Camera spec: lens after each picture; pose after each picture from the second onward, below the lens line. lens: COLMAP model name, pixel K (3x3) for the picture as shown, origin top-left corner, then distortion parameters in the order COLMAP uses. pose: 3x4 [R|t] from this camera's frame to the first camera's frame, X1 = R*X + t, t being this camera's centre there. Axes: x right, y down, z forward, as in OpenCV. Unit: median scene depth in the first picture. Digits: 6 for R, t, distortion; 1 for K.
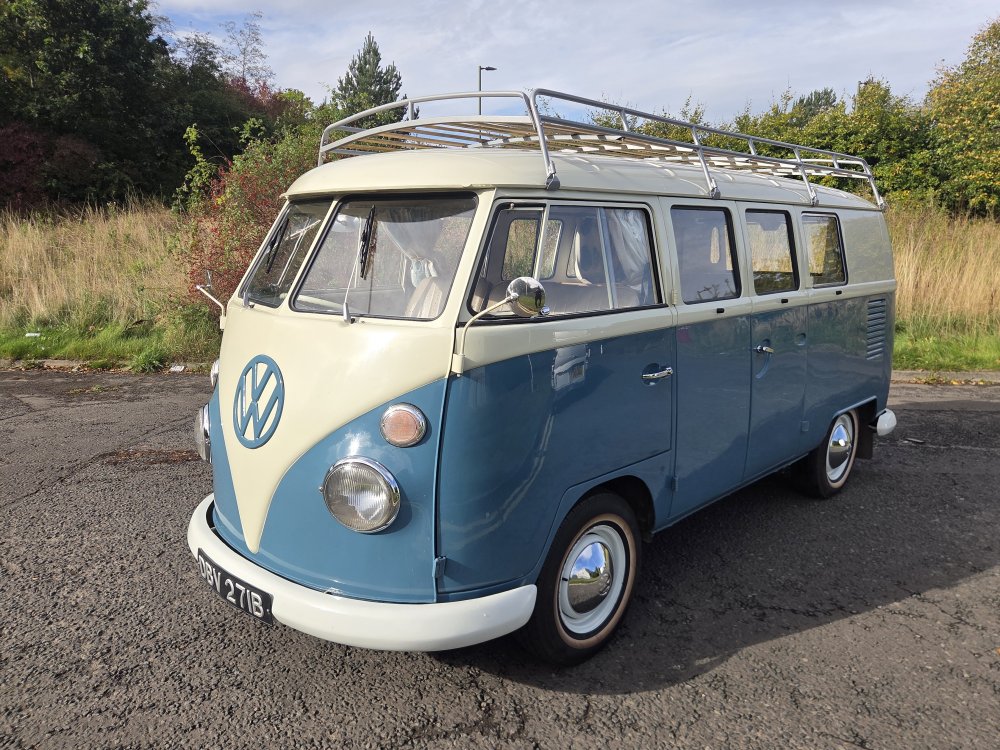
lens RADIAL K [[753.3, 0, 500.0], [0, 753.3, 375.0], [0, 0, 1]] dist [0.056237, -0.002222]
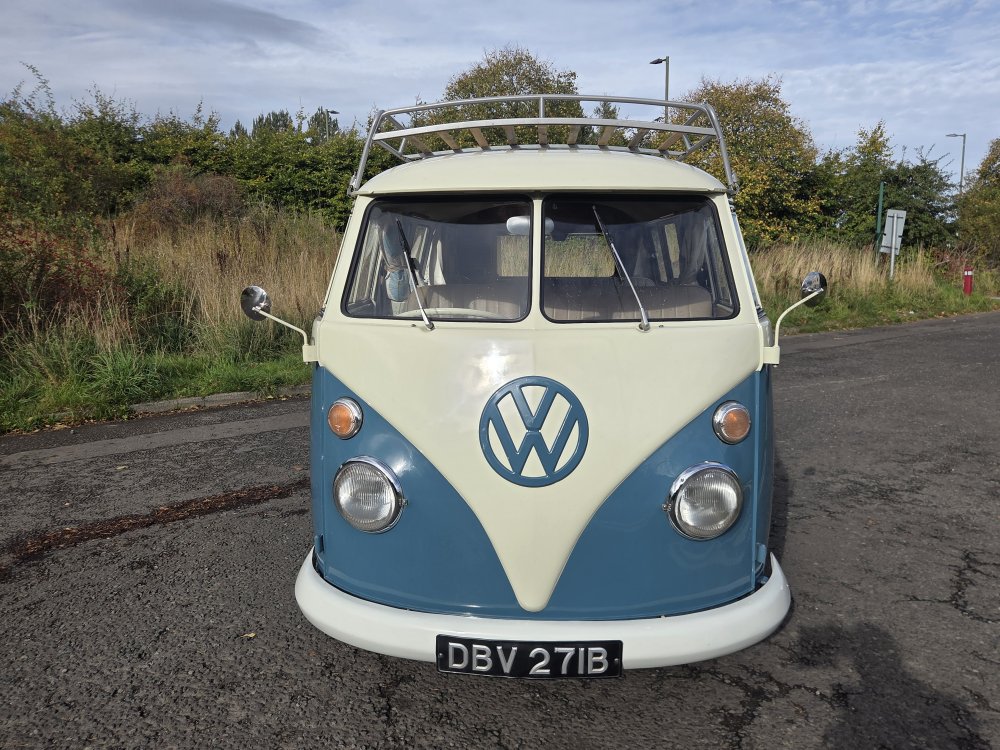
lens RADIAL K [[751.2, 0, 499.8], [0, 751.2, 354.1], [0, 0, 1]] dist [0.053535, 0.000399]
pose [[0.755574, -0.096940, 0.647851, -0.710428], [0.124033, 0.992271, 0.003820, -0.046423], [-0.643213, 0.077469, 0.761758, 0.296876]]
